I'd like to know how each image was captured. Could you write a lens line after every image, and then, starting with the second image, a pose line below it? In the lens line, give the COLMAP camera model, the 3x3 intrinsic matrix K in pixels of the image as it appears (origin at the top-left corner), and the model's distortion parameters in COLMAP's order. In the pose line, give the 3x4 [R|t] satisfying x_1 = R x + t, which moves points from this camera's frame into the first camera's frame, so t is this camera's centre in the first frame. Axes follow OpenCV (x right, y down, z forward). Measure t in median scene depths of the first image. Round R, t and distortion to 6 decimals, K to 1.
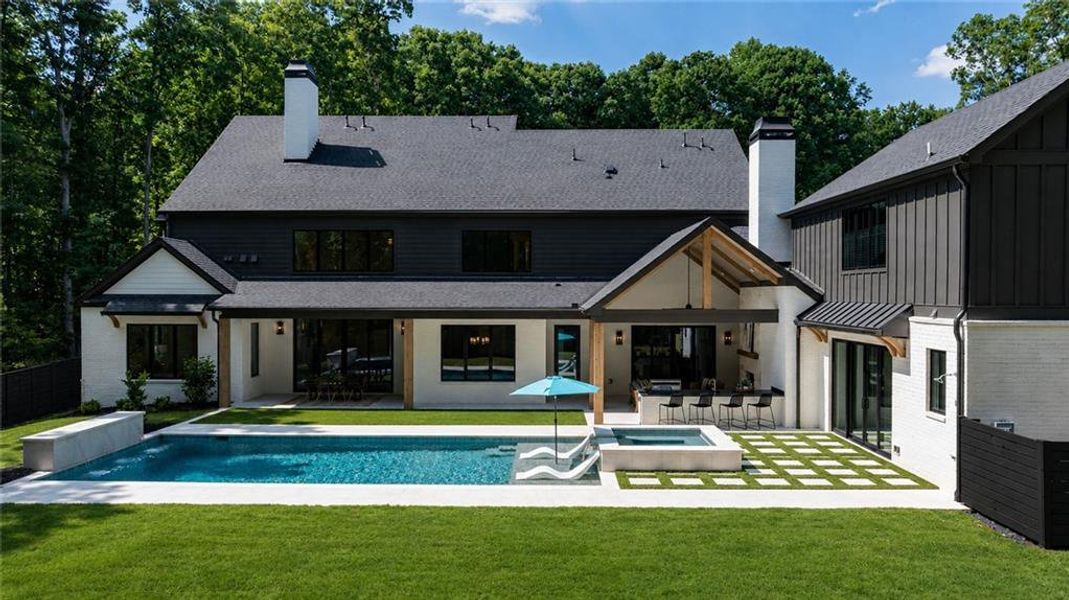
lens RADIAL K [[756.9, 0, 539.6], [0, 756.9, 301.7], [0, 0, 1]] dist [-0.005436, -0.000853]
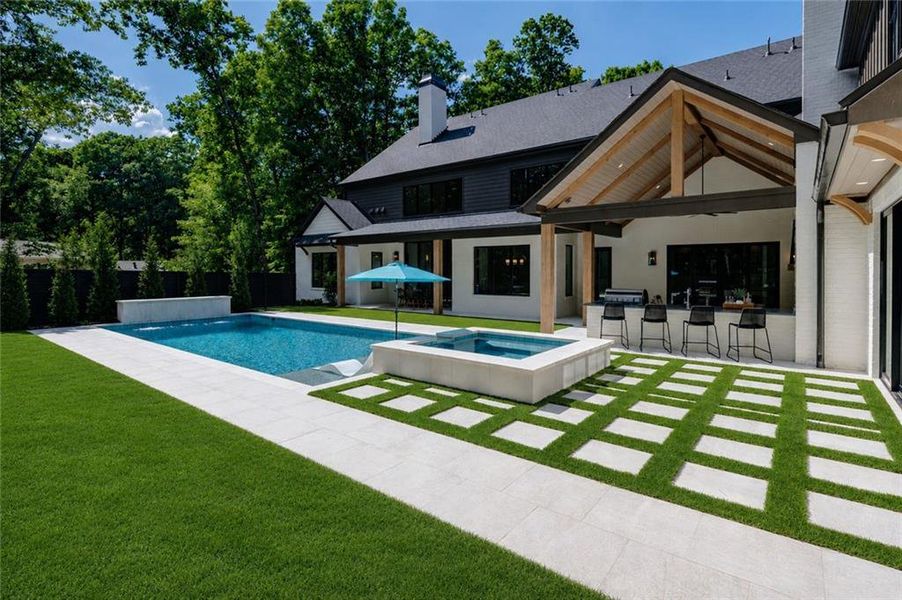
lens RADIAL K [[443.6, 0, 428.6], [0, 443.6, 274.8], [0, 0, 1]] dist [-0.003111, -0.001112]
pose [[0.782865, 0.005742, -0.622166, 0.250772], [-0.003883, 0.999983, 0.004344, 0.071894], [0.622180, -0.000984, 0.782874, 0.407518]]
